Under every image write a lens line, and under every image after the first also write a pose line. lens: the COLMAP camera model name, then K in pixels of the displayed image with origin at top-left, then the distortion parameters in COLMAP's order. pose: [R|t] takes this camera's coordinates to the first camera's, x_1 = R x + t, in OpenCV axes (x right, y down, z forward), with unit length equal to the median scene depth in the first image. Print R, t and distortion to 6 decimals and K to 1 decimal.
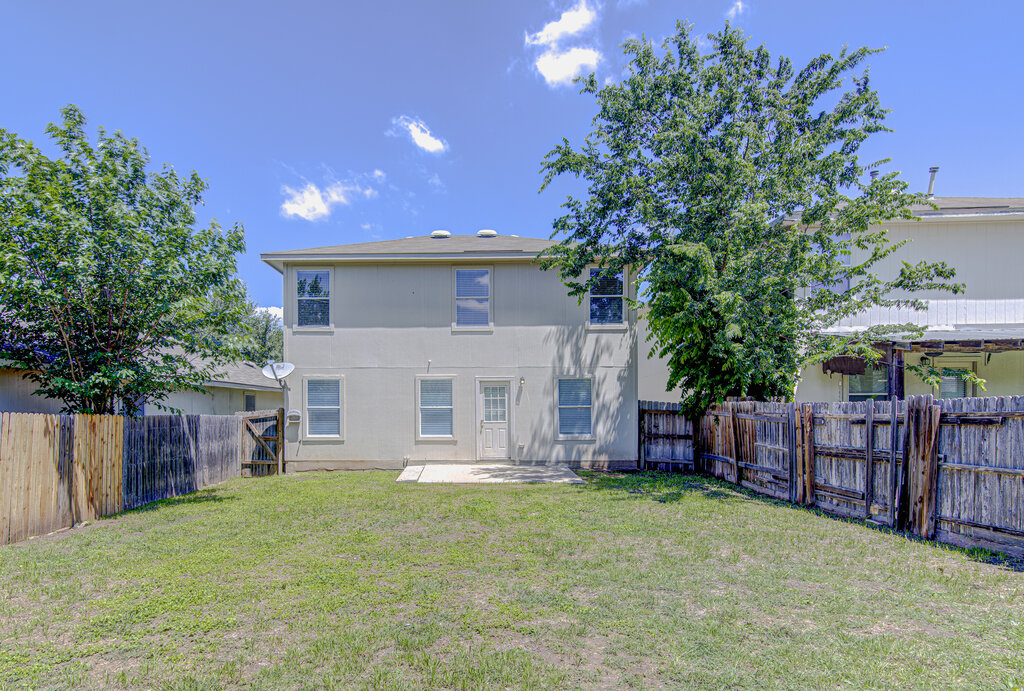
lens RADIAL K [[582.9, 0, 464.3], [0, 582.9, 415.4], [0, 0, 1]] dist [0.016142, -0.000923]
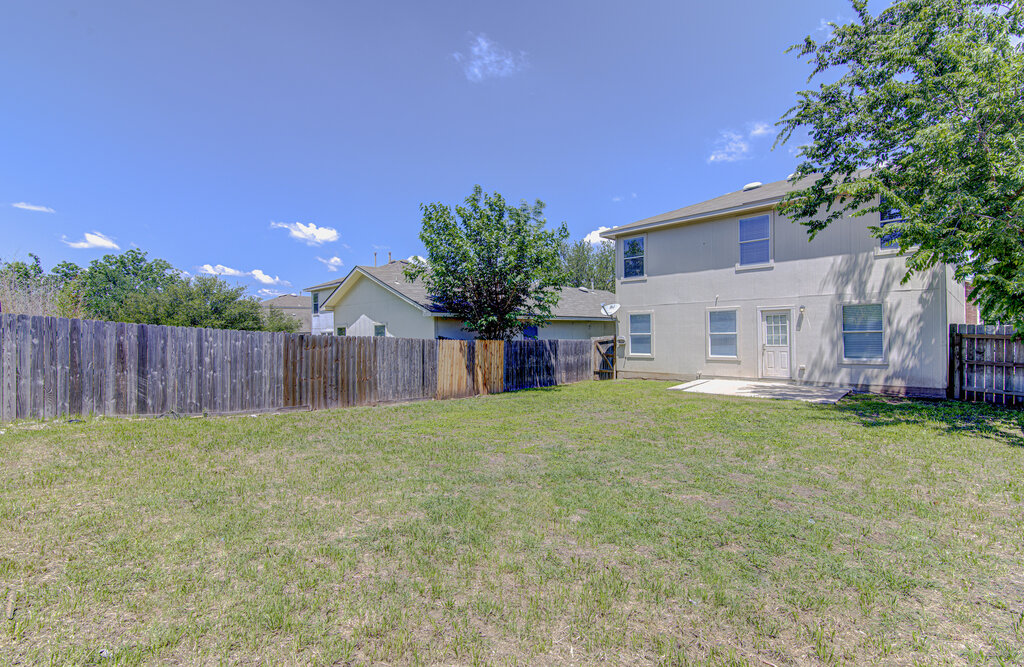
lens RADIAL K [[477.2, 0, 513.5], [0, 477.2, 335.4], [0, 0, 1]] dist [0.026493, 0.000785]
pose [[0.714637, -0.003450, -0.699487, 0.348176], [0.003023, 0.999994, -0.001844, -0.009099], [0.699489, -0.000797, 0.714643, -0.039548]]
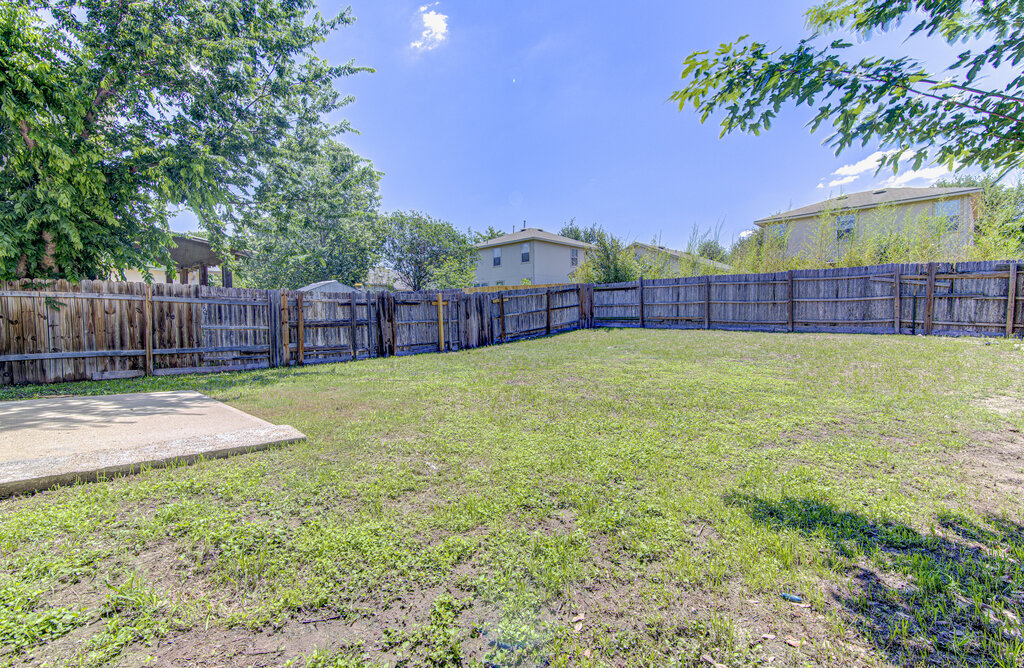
lens RADIAL K [[477.2, 0, 511.0], [0, 477.2, 330.4], [0, 0, 1]] dist [0.026493, 0.000785]
pose [[-0.712723, -0.015332, 0.701278, -0.375059], [0.015599, 0.999167, 0.037699, 0.024540], [-0.701272, 0.037808, -0.711890, 0.954744]]
